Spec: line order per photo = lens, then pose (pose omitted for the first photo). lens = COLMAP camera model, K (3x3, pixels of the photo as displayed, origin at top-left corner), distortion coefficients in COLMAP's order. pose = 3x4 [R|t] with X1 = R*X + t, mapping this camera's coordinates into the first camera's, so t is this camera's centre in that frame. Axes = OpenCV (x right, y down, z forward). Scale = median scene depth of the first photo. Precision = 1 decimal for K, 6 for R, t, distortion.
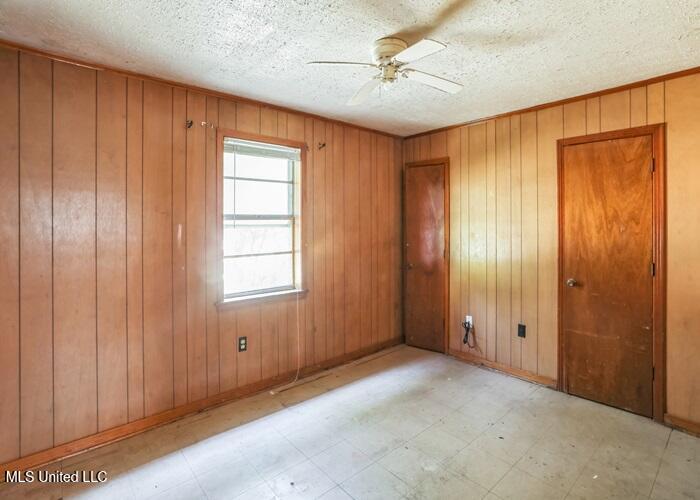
lens RADIAL K [[352.8, 0, 349.5], [0, 352.8, 222.1], [0, 0, 1]] dist [-0.063267, 0.025162]
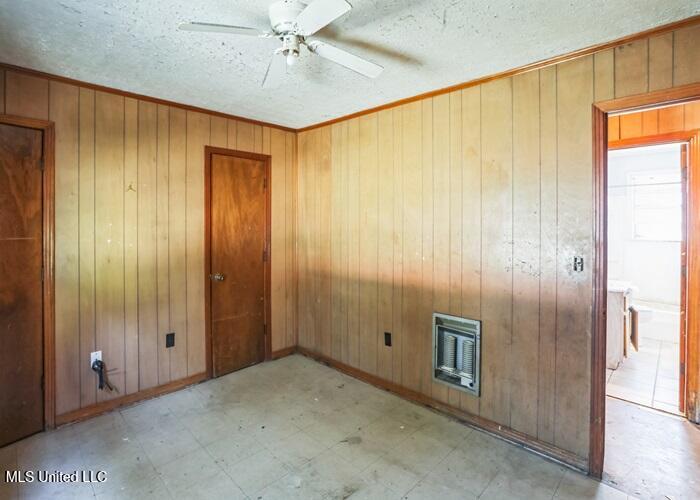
lens RADIAL K [[352.8, 0, 349.5], [0, 352.8, 222.1], [0, 0, 1]] dist [-0.063267, 0.025162]
pose [[-0.089305, 0.003918, 0.995997, -0.482747], [-0.001309, 0.999991, -0.004051, 0.000985], [-0.996004, -0.001666, -0.089299, 0.624559]]
